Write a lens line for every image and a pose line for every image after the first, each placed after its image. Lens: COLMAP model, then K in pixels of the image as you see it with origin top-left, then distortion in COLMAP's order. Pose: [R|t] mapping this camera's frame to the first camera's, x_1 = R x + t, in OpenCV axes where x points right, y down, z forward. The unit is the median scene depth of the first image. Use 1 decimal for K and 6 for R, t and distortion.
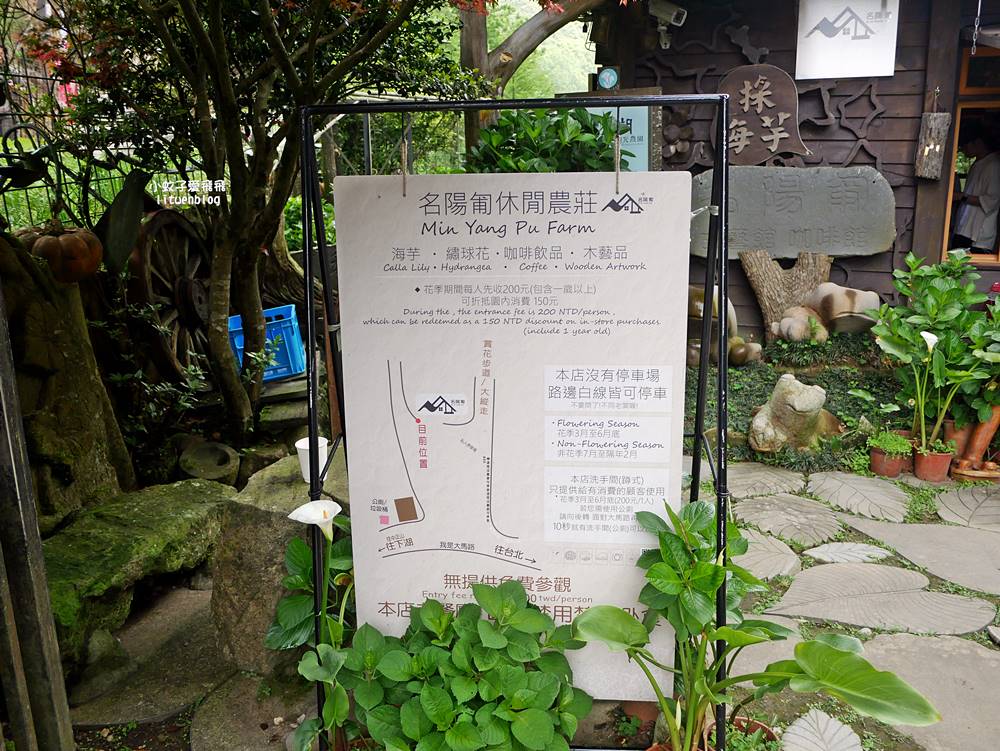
lens RADIAL K [[850.7, 0, 496.5], [0, 850.7, 377.4], [0, 0, 1]] dist [-0.052717, 0.026453]
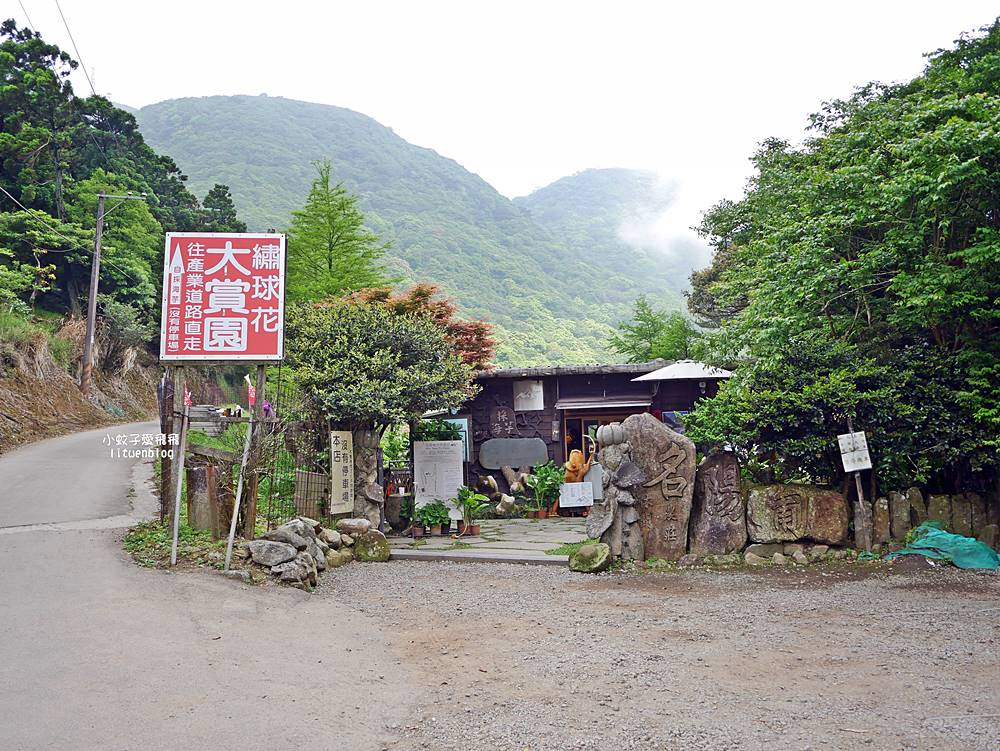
lens RADIAL K [[850.7, 0, 499.8], [0, 850.7, 375.4], [0, 0, 1]] dist [-0.052717, 0.026453]
pose [[0.986381, -0.005787, 0.164374, -0.224000], [0.057171, 0.949128, -0.309656, 0.518671], [-0.154220, 0.314836, 0.936533, -2.088624]]
